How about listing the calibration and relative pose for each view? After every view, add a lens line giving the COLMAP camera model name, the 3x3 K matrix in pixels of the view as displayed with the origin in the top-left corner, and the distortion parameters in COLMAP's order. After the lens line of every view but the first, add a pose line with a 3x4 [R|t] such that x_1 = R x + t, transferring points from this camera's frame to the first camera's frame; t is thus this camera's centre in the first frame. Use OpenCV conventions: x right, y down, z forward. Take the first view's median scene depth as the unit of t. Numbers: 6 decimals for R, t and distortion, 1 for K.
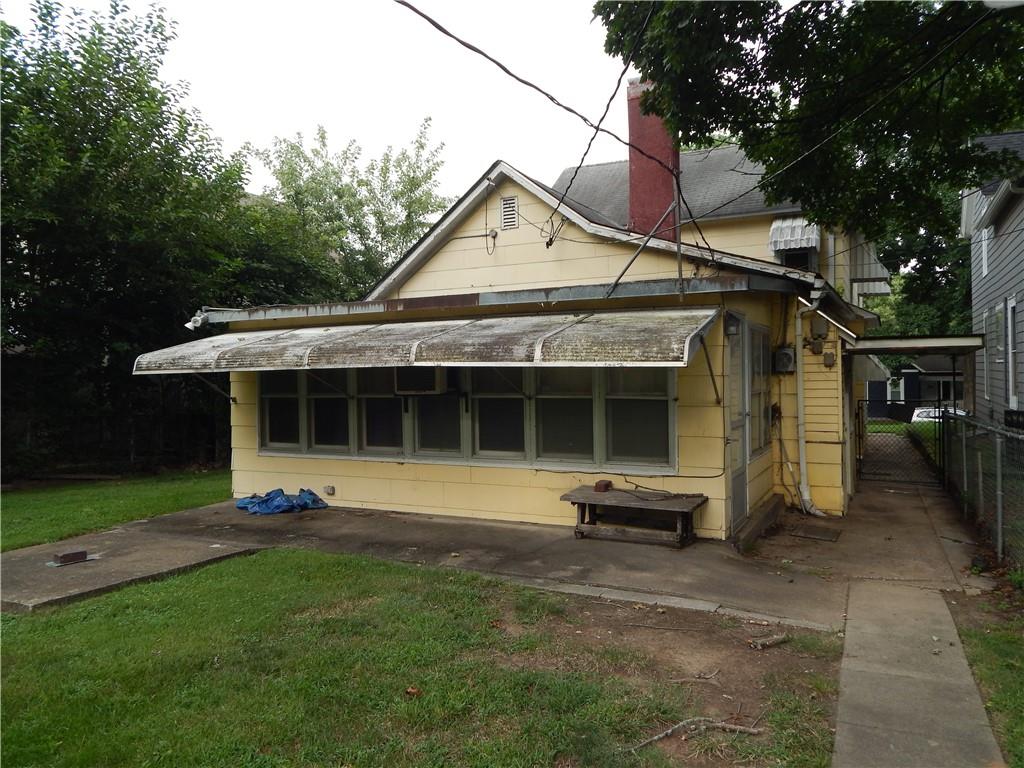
lens RADIAL K [[752.2, 0, 512.0], [0, 752.2, 384.0], [0, 0, 1]] dist [0.005697, -0.007424]
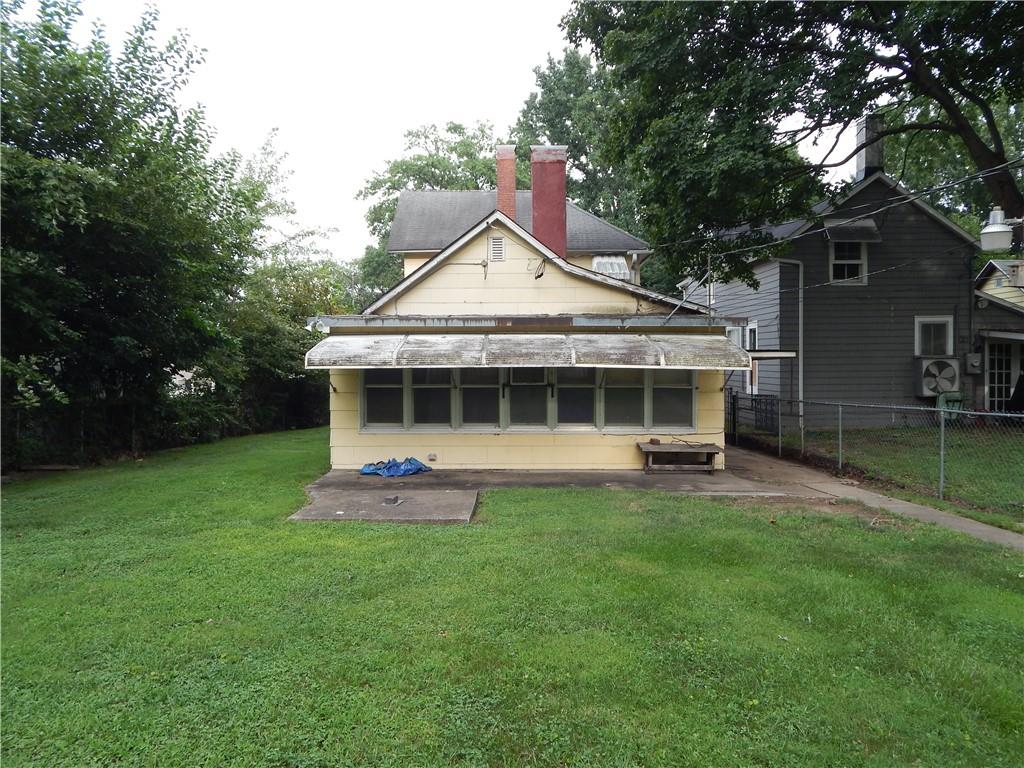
lens RADIAL K [[752.2, 0, 512.0], [0, 752.2, 384.0], [0, 0, 1]] dist [0.005697, -0.007424]
pose [[0.892969, 0.002128, 0.450114, -0.813570], [-0.006711, 0.999941, 0.008587, -0.000472], [-0.450069, -0.010689, 0.892930, -0.282045]]
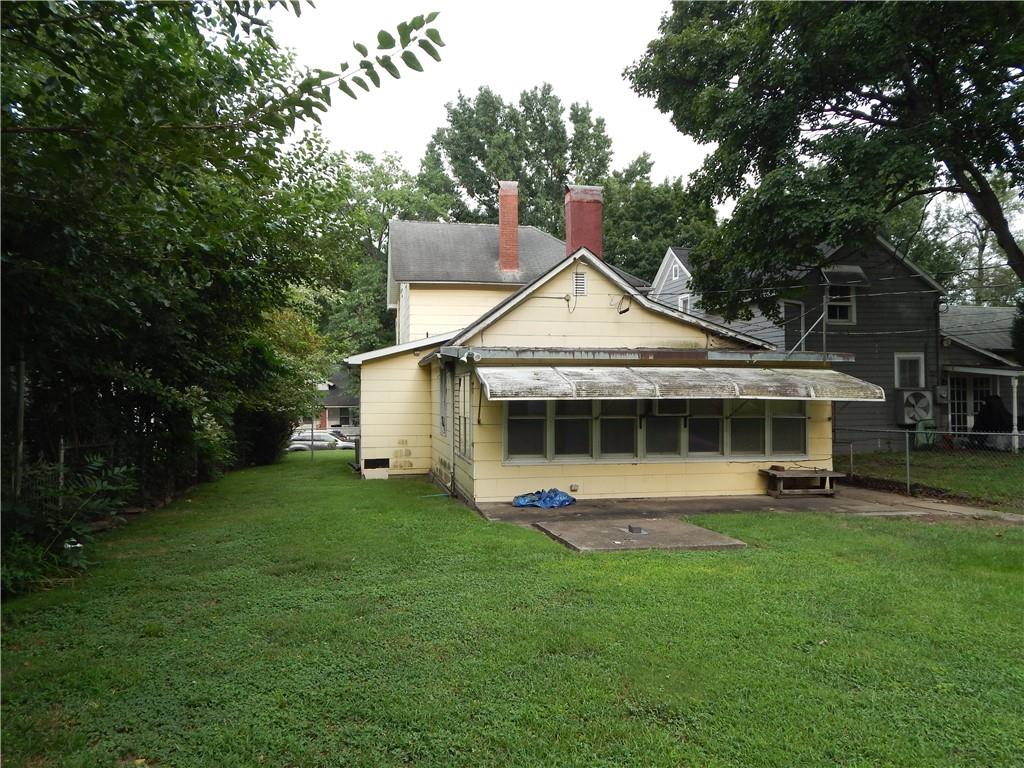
lens RADIAL K [[752.2, 0, 512.0], [0, 752.2, 384.0], [0, 0, 1]] dist [0.005697, -0.007424]
pose [[0.784282, 0.022669, 0.619991, -1.327691], [-0.002083, 0.999423, -0.033907, 0.001617], [-0.620402, 0.025302, 0.783876, 0.013587]]
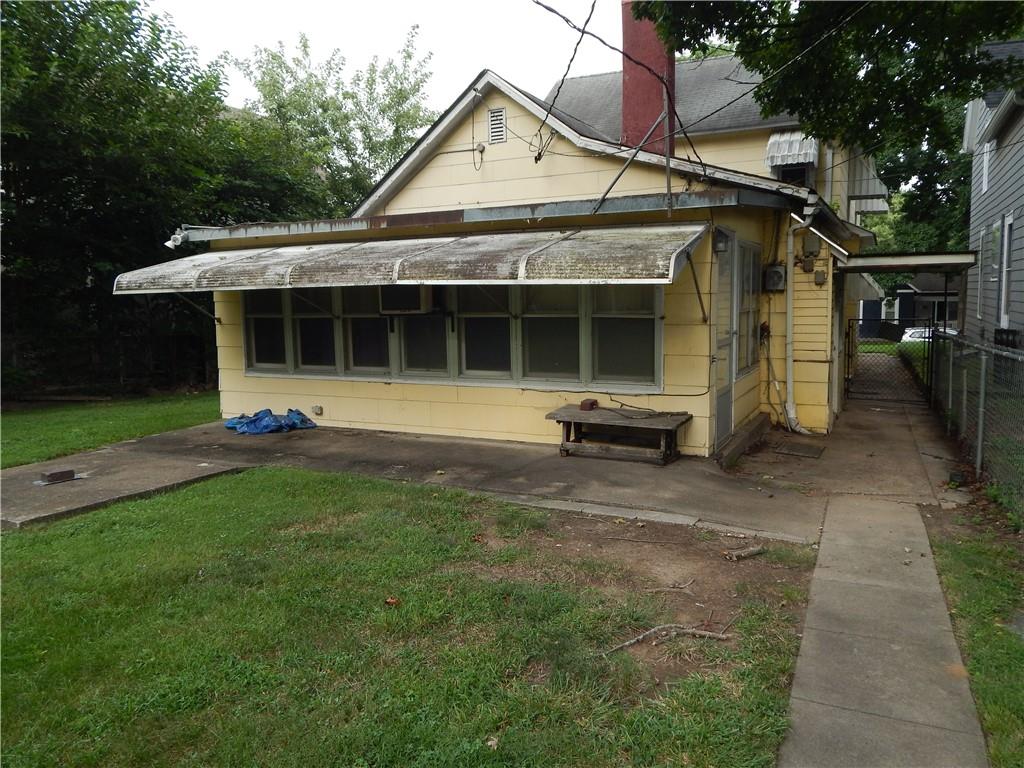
lens RADIAL K [[752.2, 0, 512.0], [0, 752.2, 384.0], [0, 0, 1]] dist [0.005697, -0.007424]
pose [[0.999971, -0.003628, 0.006721, 0.011356], [0.002914, 0.994632, 0.103432, 0.003747], [-0.007060, -0.103410, 0.994614, 0.004858]]
